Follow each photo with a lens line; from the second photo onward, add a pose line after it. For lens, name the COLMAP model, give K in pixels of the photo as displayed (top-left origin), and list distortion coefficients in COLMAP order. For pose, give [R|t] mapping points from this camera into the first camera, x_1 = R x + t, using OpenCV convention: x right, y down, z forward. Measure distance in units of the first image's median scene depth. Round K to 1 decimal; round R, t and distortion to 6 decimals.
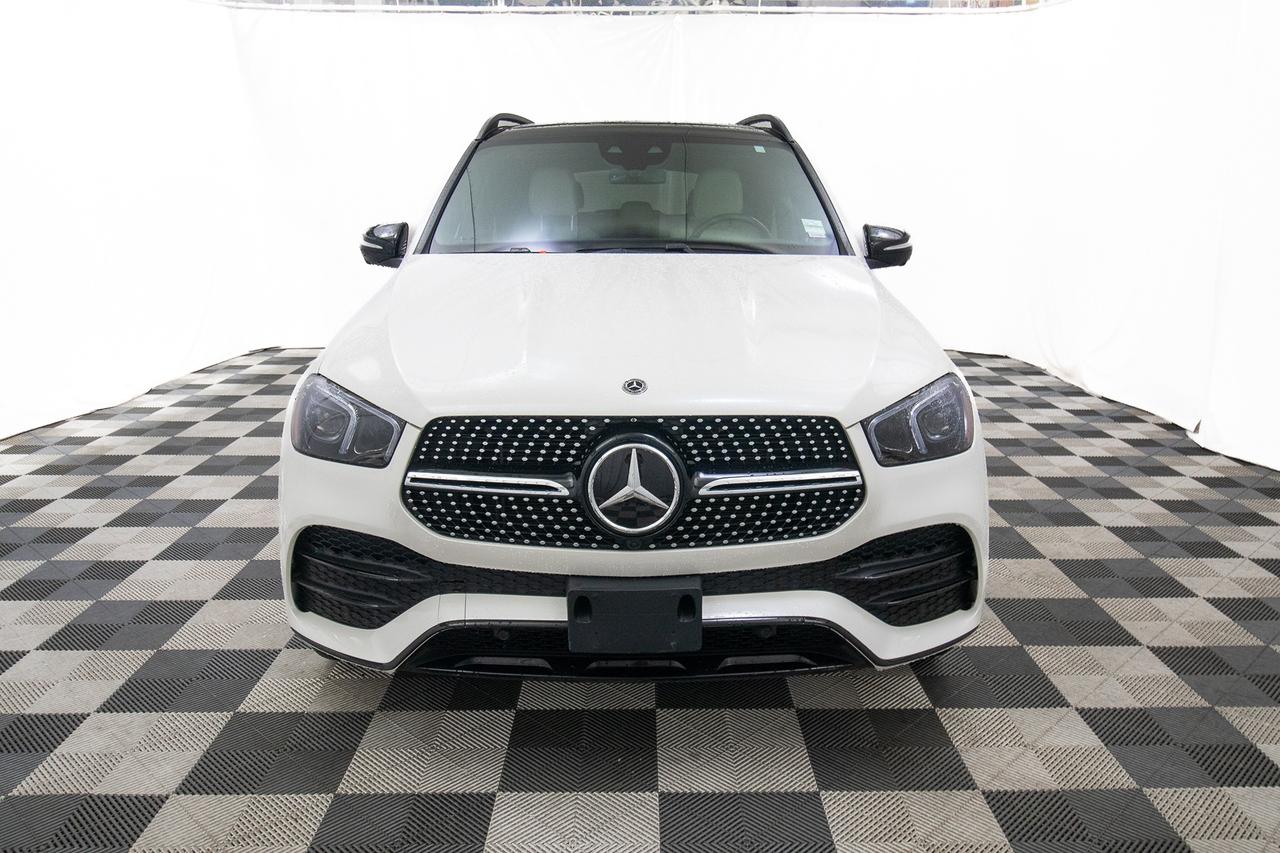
lens RADIAL K [[1014.1, 0, 640.0], [0, 1014.1, 426.5], [0, 0, 1]] dist [0.006697, 0.003059]
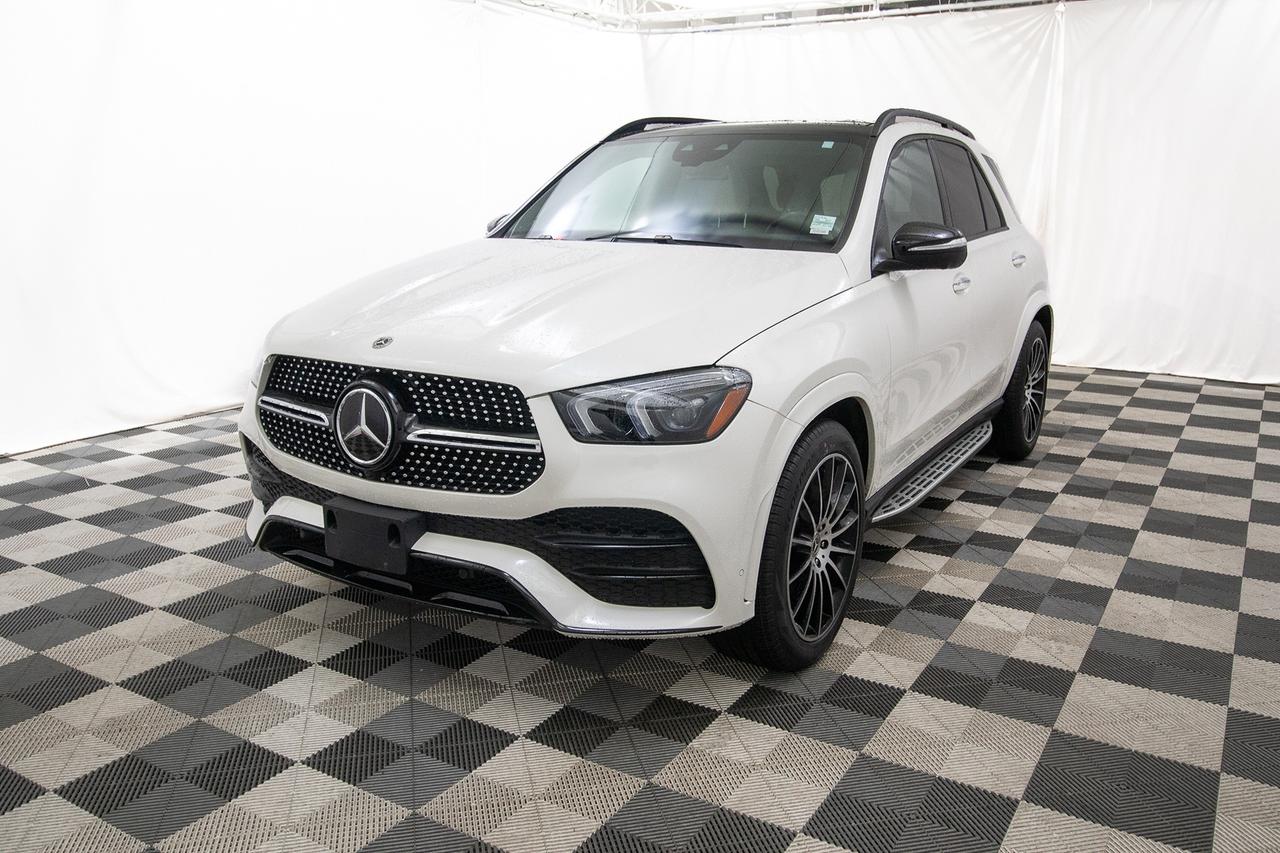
lens RADIAL K [[1014.1, 0, 640.0], [0, 1014.1, 426.5], [0, 0, 1]] dist [0.006697, 0.003059]
pose [[0.844159, 0.123946, -0.521568, 0.868437], [-0.129013, 0.991282, 0.026762, -0.012636], [0.520338, 0.044698, 0.852790, 0.146793]]
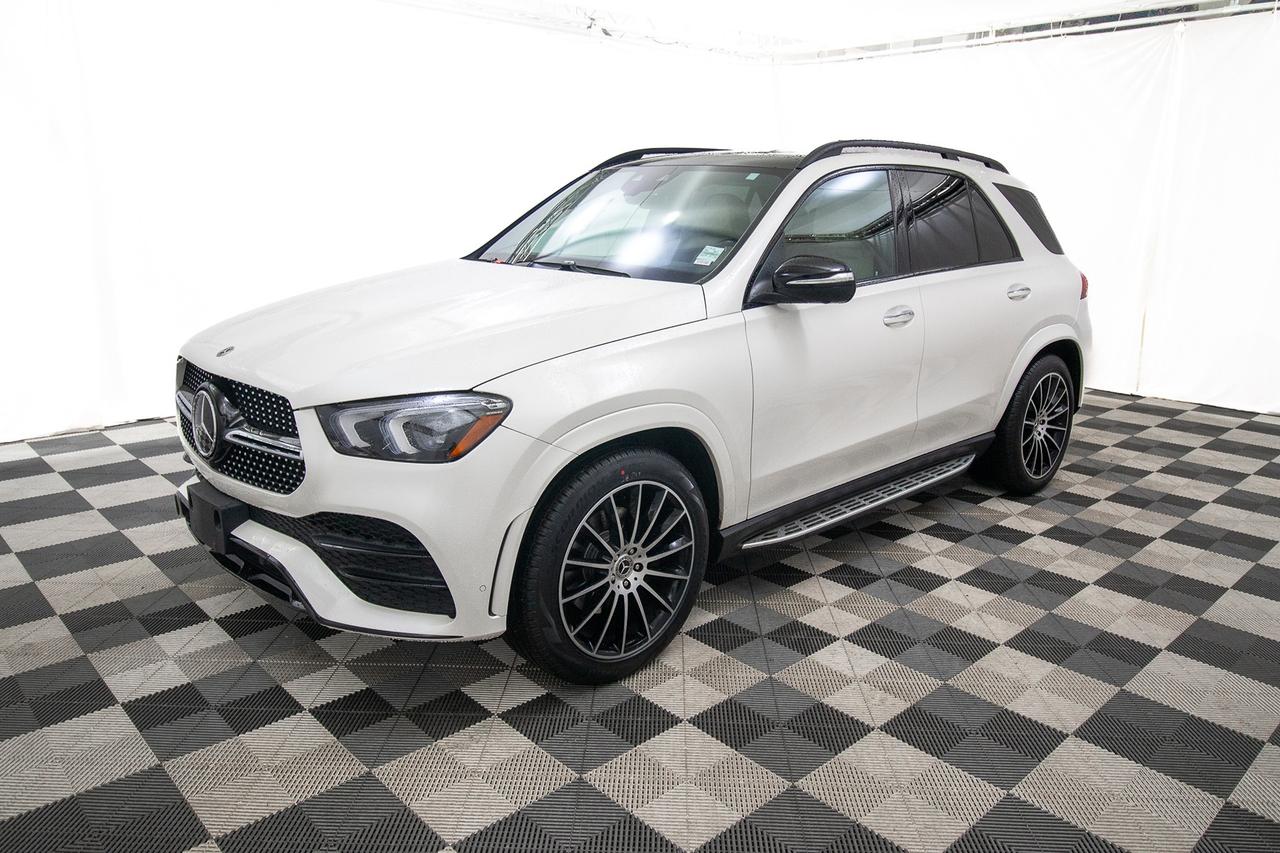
lens RADIAL K [[898.9, 0, 640.0], [0, 898.9, 426.5], [0, 0, 1]] dist [0.005096, 0.000747]
pose [[0.673519, 0.187309, -0.715043, 1.237748], [-0.187468, 0.979018, 0.079877, -0.140445], [0.715002, 0.080249, 0.694502, 0.558138]]
